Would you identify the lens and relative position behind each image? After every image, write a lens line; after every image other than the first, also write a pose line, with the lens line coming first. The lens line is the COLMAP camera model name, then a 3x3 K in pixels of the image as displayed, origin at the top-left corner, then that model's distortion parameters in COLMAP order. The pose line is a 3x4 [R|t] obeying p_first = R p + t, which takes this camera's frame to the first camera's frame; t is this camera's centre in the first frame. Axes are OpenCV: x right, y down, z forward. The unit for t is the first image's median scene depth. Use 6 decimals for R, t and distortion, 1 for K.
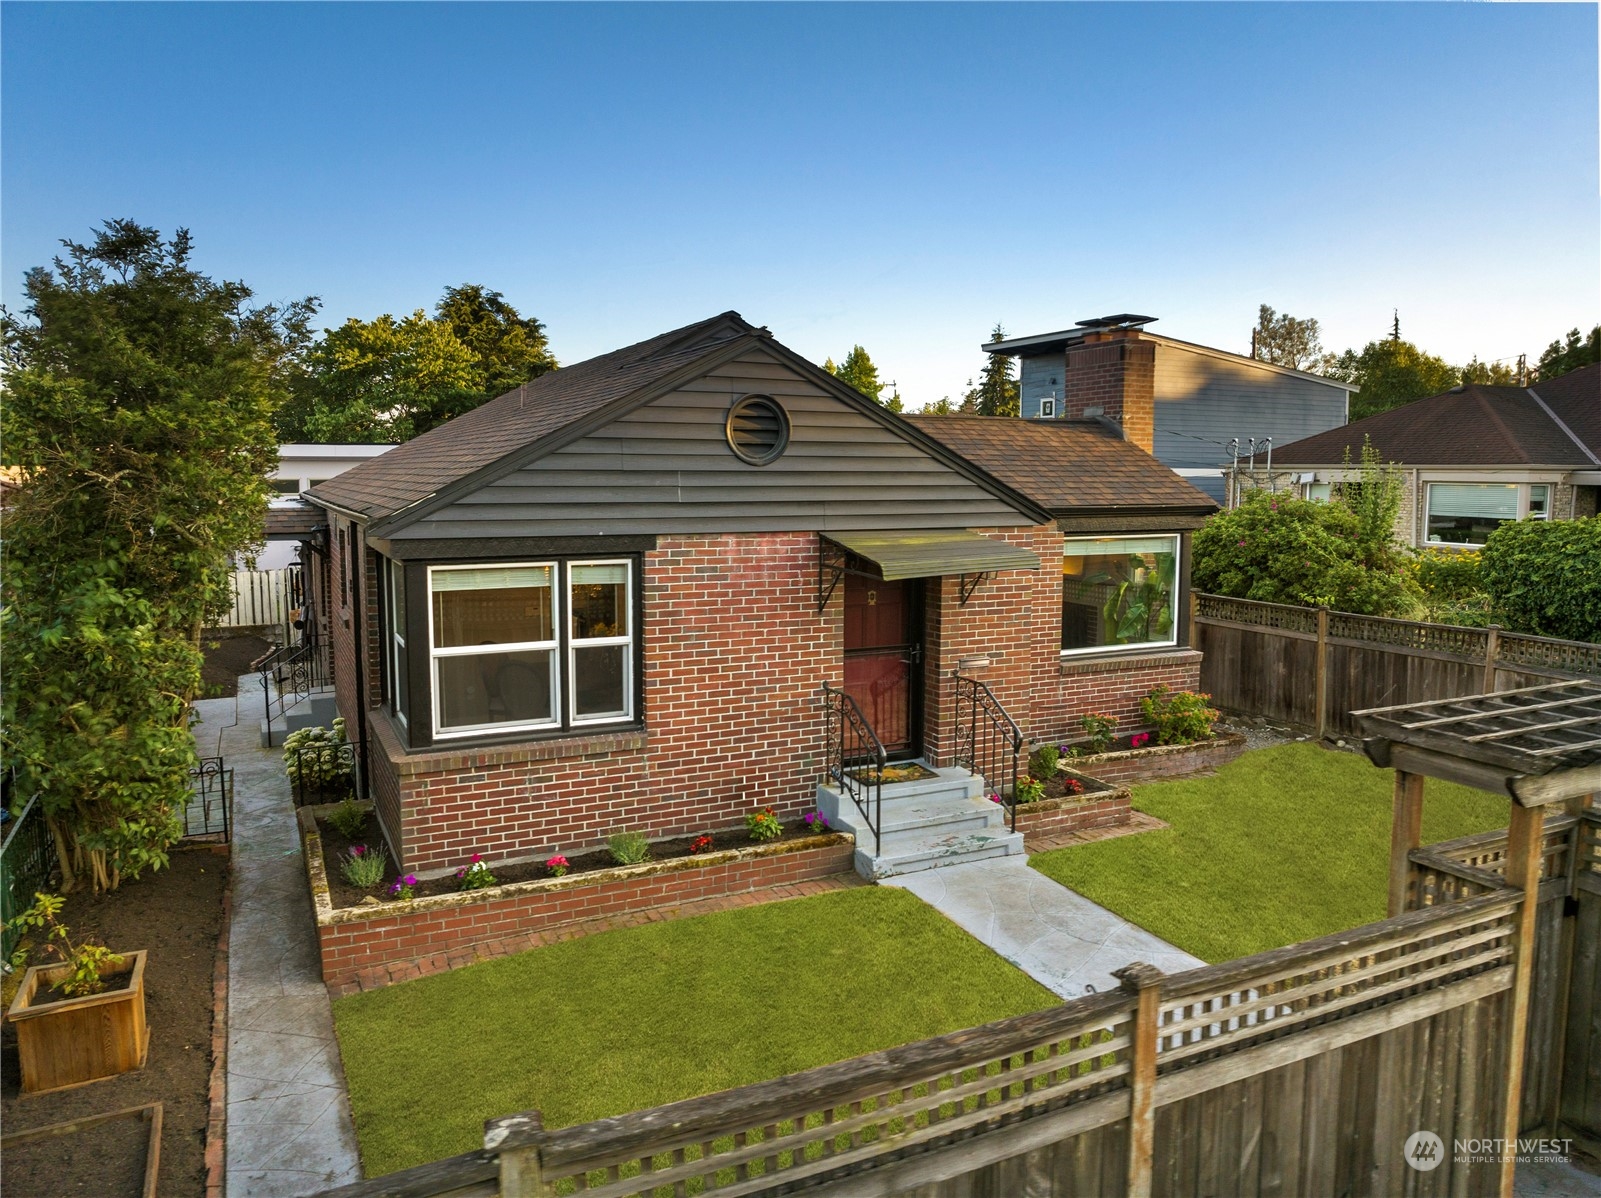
lens RADIAL K [[1109.0, 0, 796.0], [0, 1109.0, 598.6], [0, 0, 1]] dist [-0.005768, -0.000481]
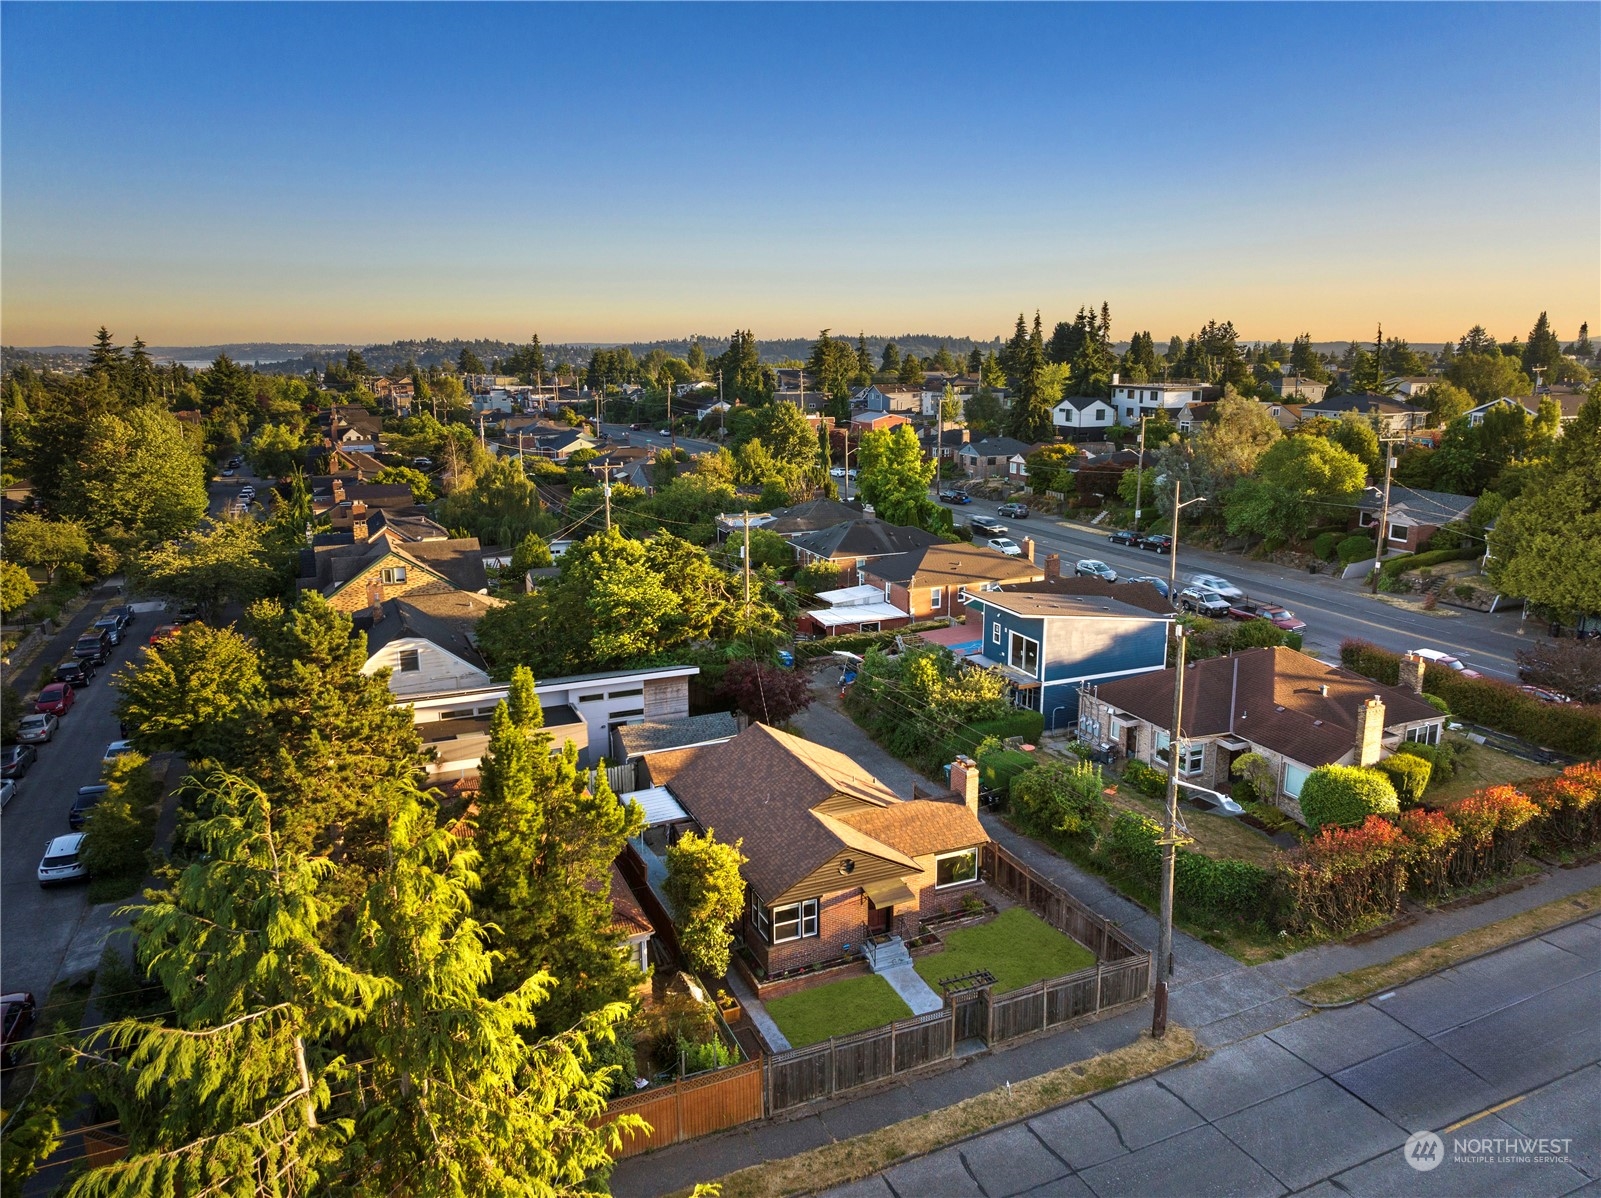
lens RADIAL K [[1109.0, 0, 806.3], [0, 1109.0, 598.0], [0, 0, 1]] dist [-0.005768, -0.000481]
pose [[0.999102, 0.000522, -0.042376, -0.011507], [0.004297, 0.993523, 0.113550, -1.642252], [0.042161, -0.113630, 0.992628, -3.040304]]
